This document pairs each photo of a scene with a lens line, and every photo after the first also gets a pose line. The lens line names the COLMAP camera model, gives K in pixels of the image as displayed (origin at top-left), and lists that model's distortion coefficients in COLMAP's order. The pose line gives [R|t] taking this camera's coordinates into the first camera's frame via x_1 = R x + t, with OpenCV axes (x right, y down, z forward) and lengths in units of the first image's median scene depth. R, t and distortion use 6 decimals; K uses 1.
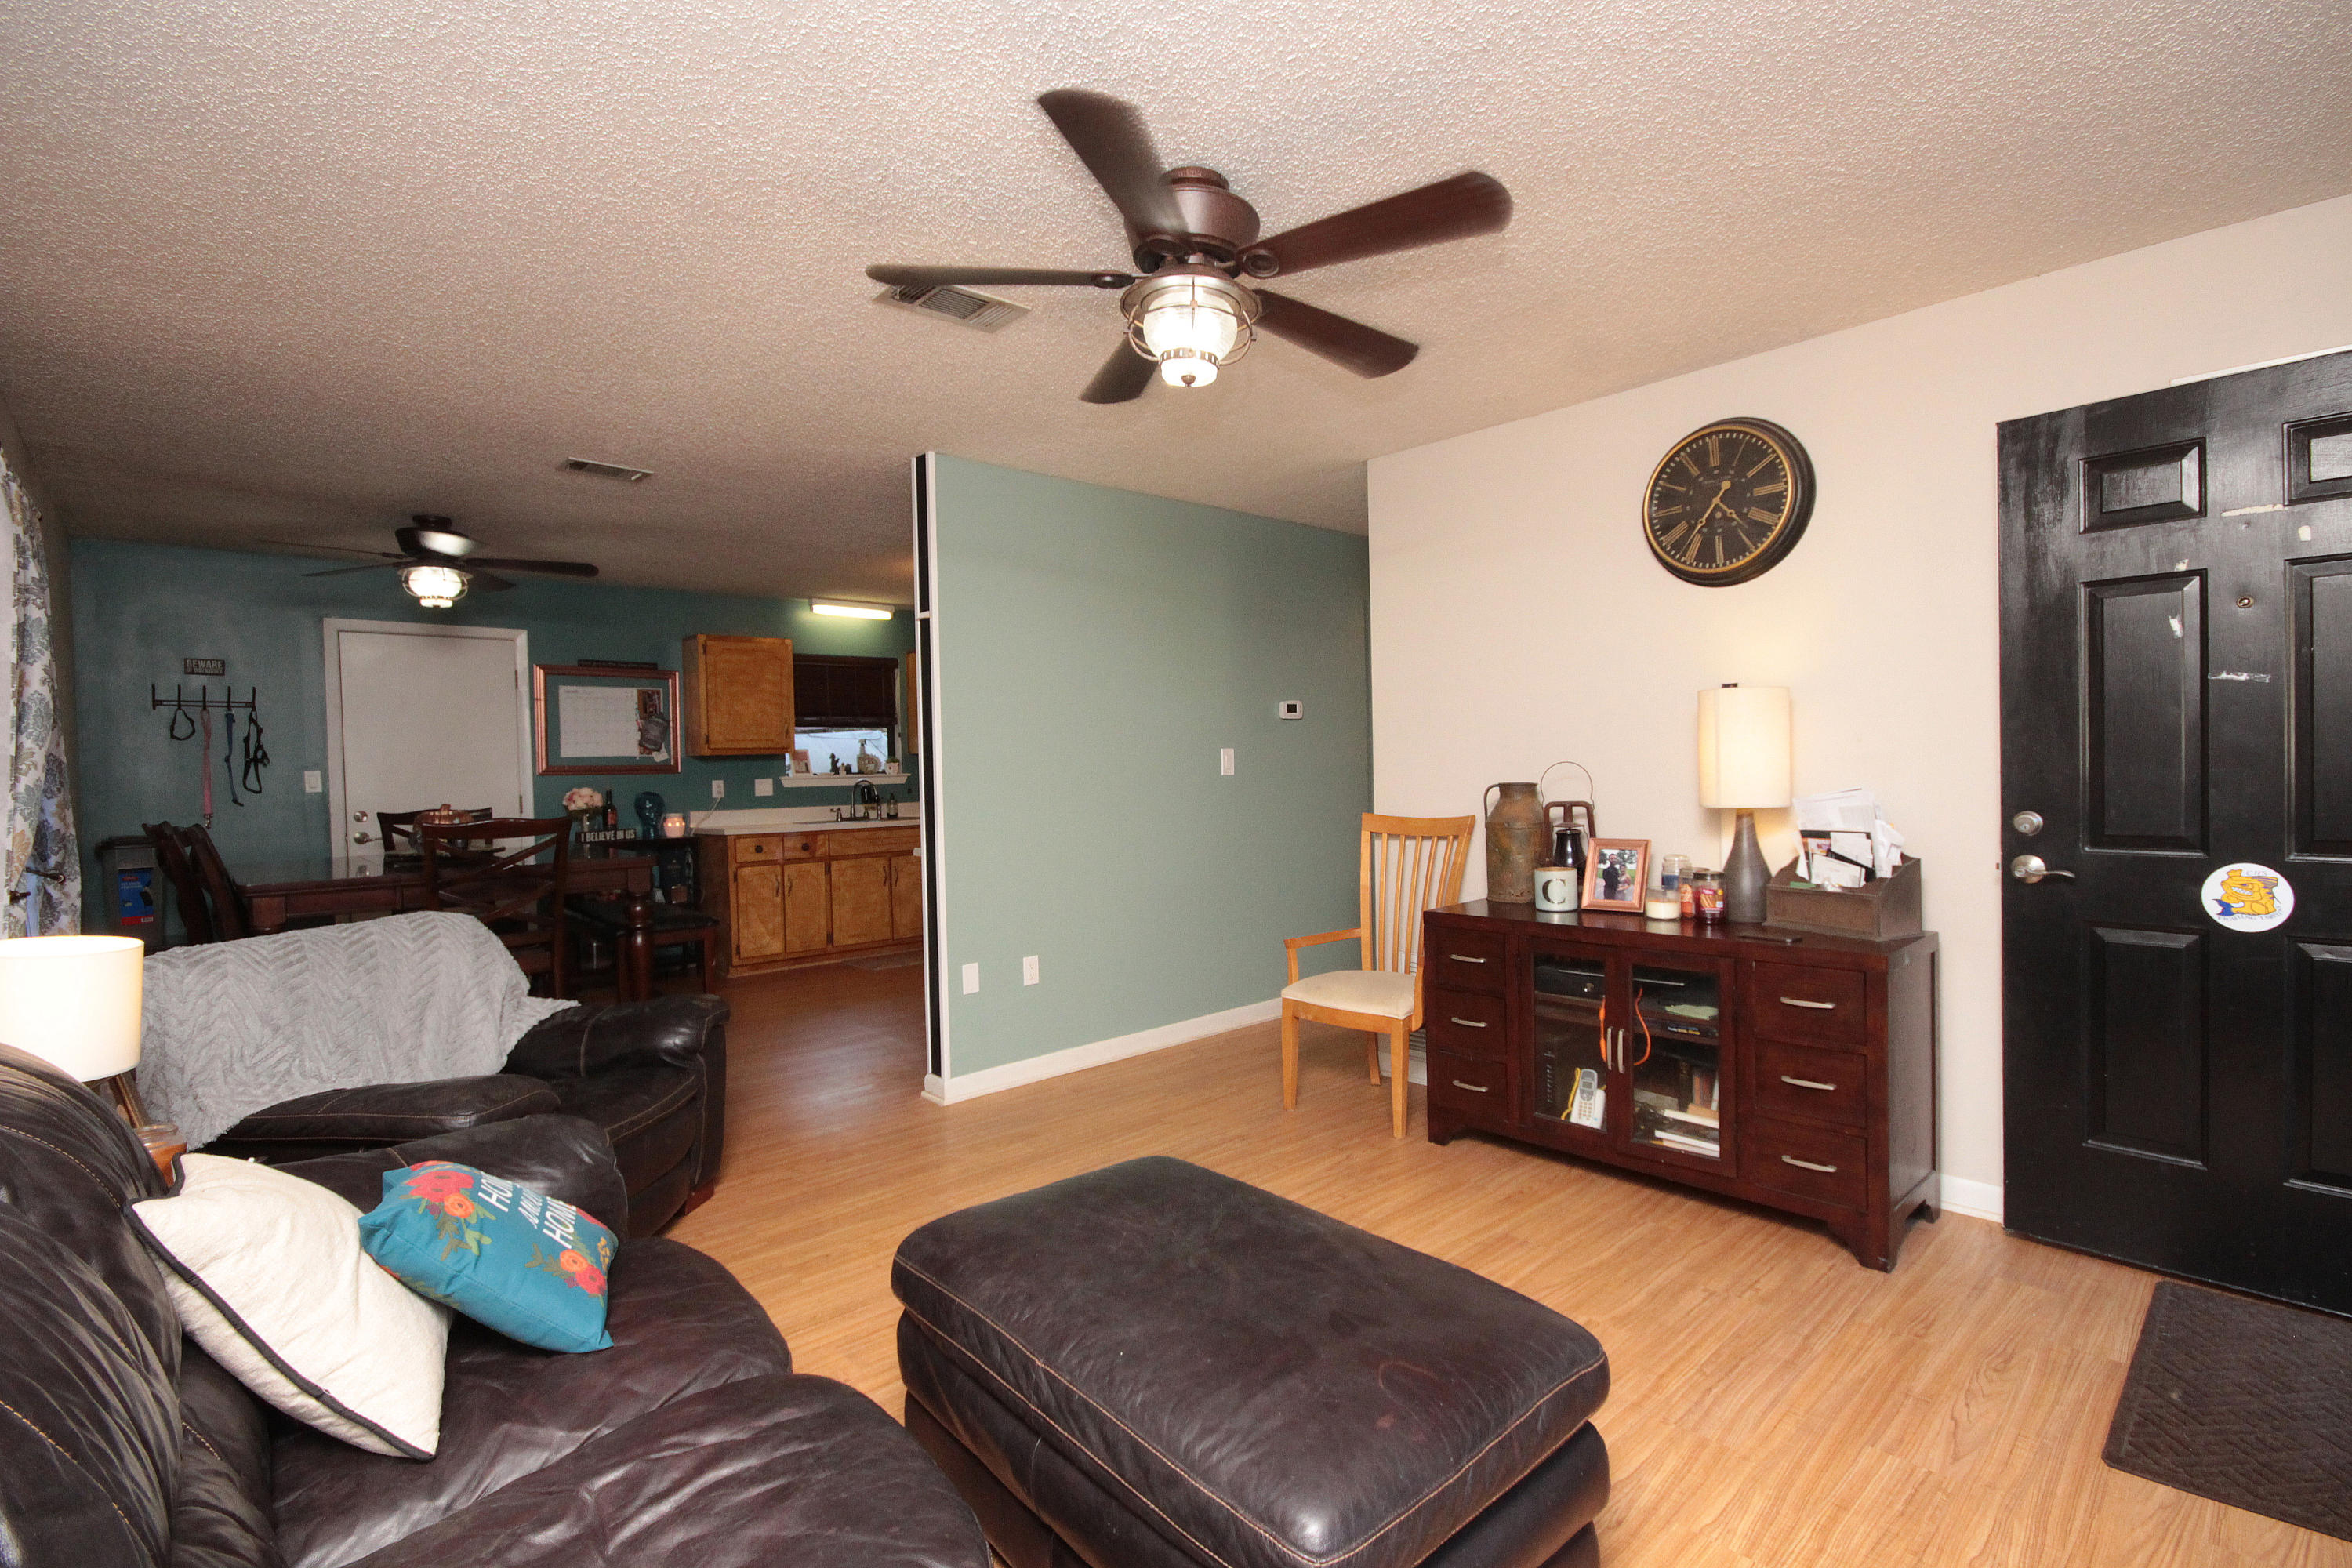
lens RADIAL K [[1085.2, 0, 1195.6], [0, 1085.2, 781.1], [0, 0, 1]] dist [0.000524, -0.004953]
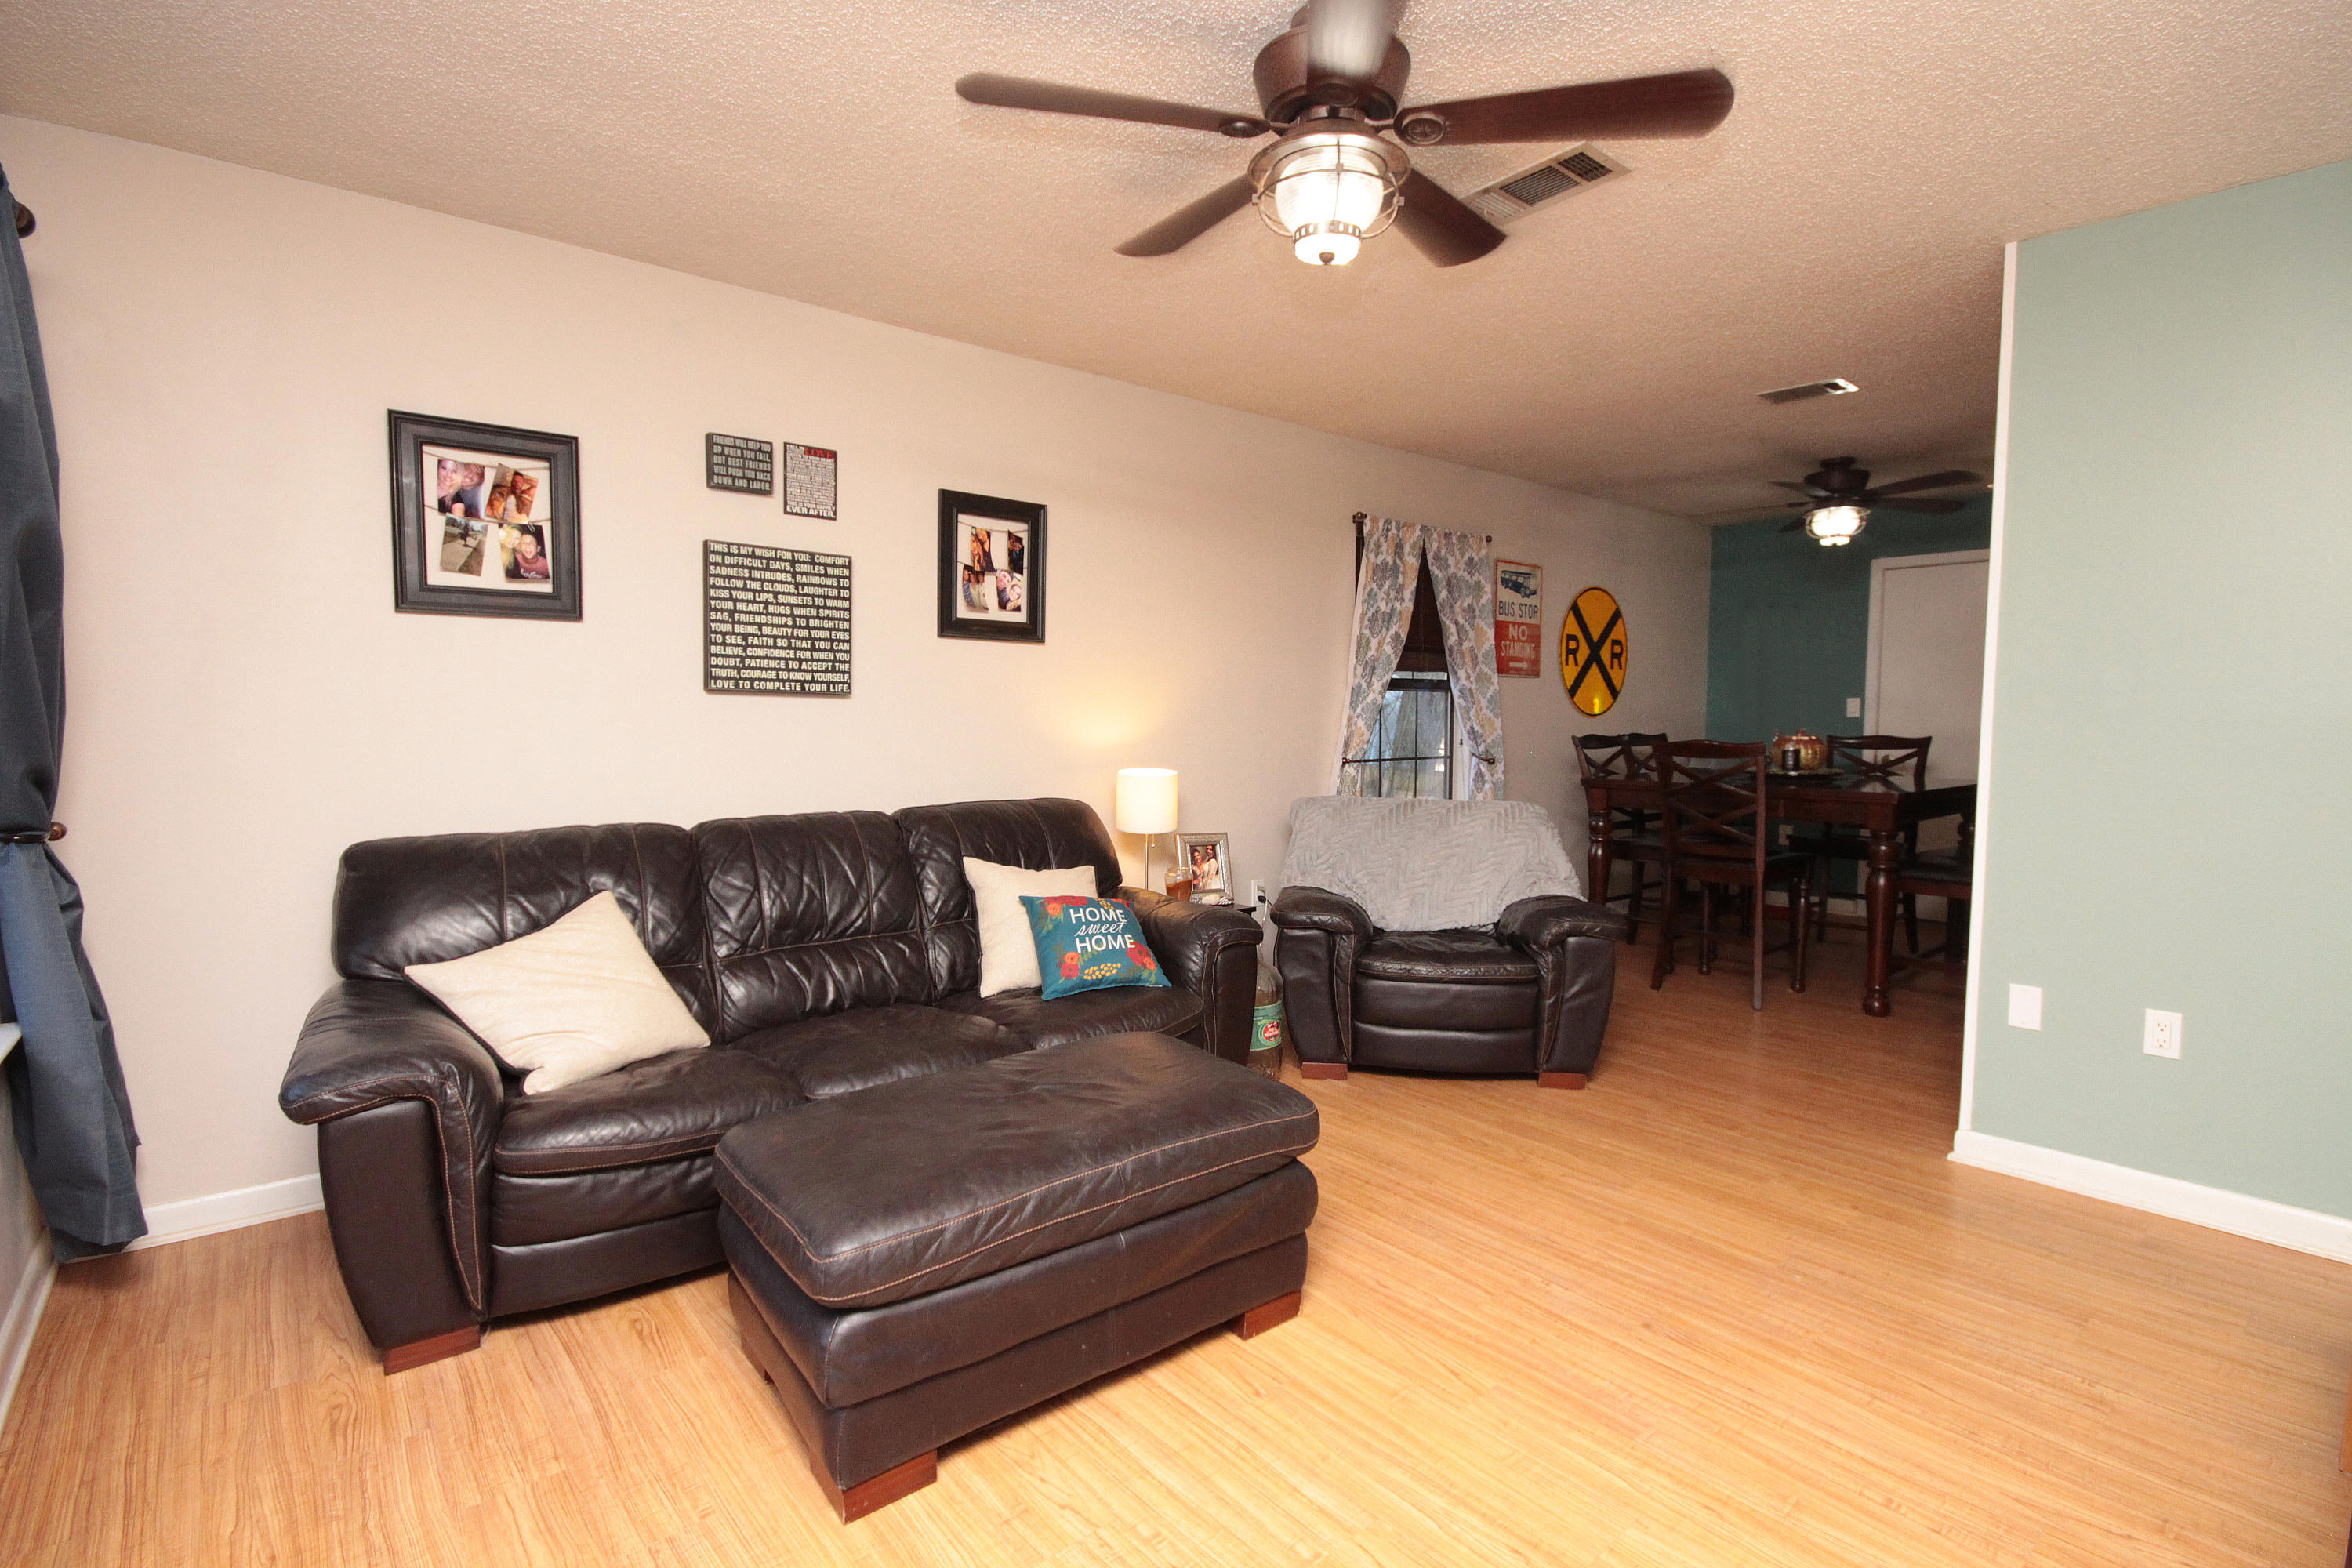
lens RADIAL K [[1085.2, 0, 1195.9], [0, 1085.2, 782.0], [0, 0, 1]] dist [0.000524, -0.004953]
pose [[-0.048522, 0.085252, -0.995177, 0.299806], [-0.018229, 0.996109, 0.086220, -0.006080], [0.998656, 0.022324, -0.046780, 0.309140]]
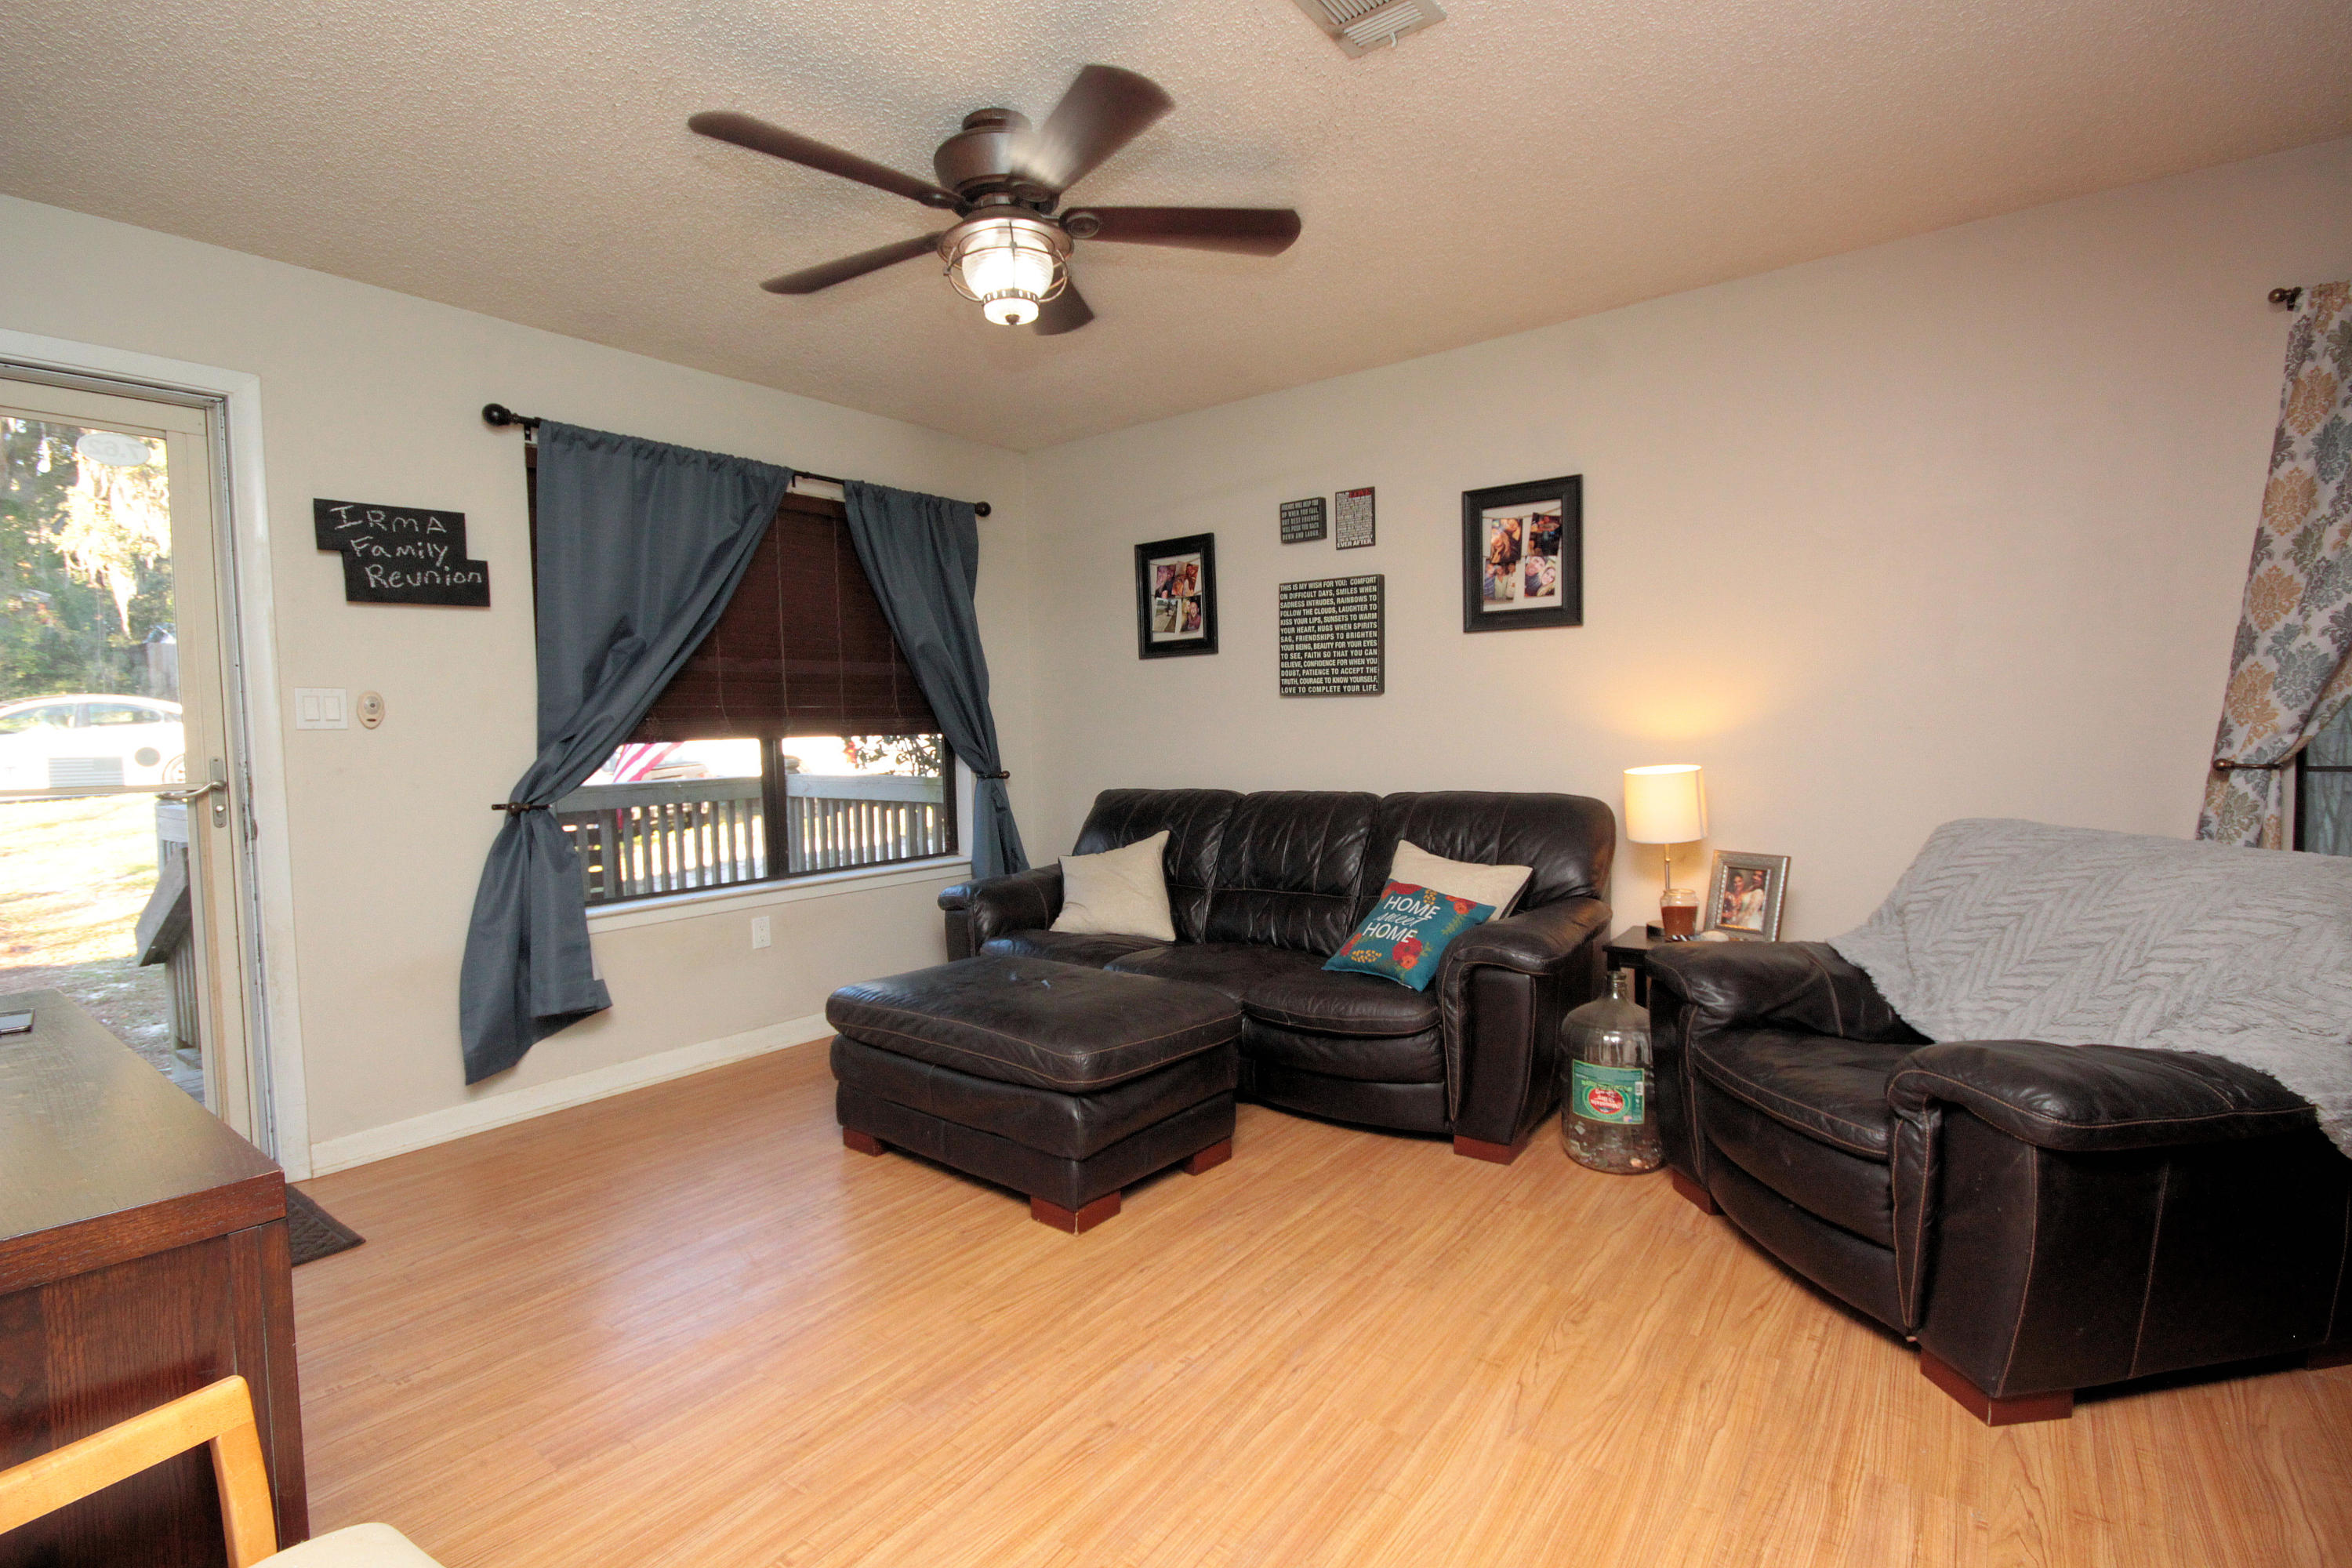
lens RADIAL K [[1085.2, 0, 1194.2], [0, 1085.2, 780.2], [0, 0, 1]] dist [0.000524, -0.004953]
pose [[-0.982800, 0.053286, -0.176816, 0.011157], [0.042267, 0.996956, 0.065513, 0.004241], [0.179769, 0.056913, -0.982061, 0.681584]]
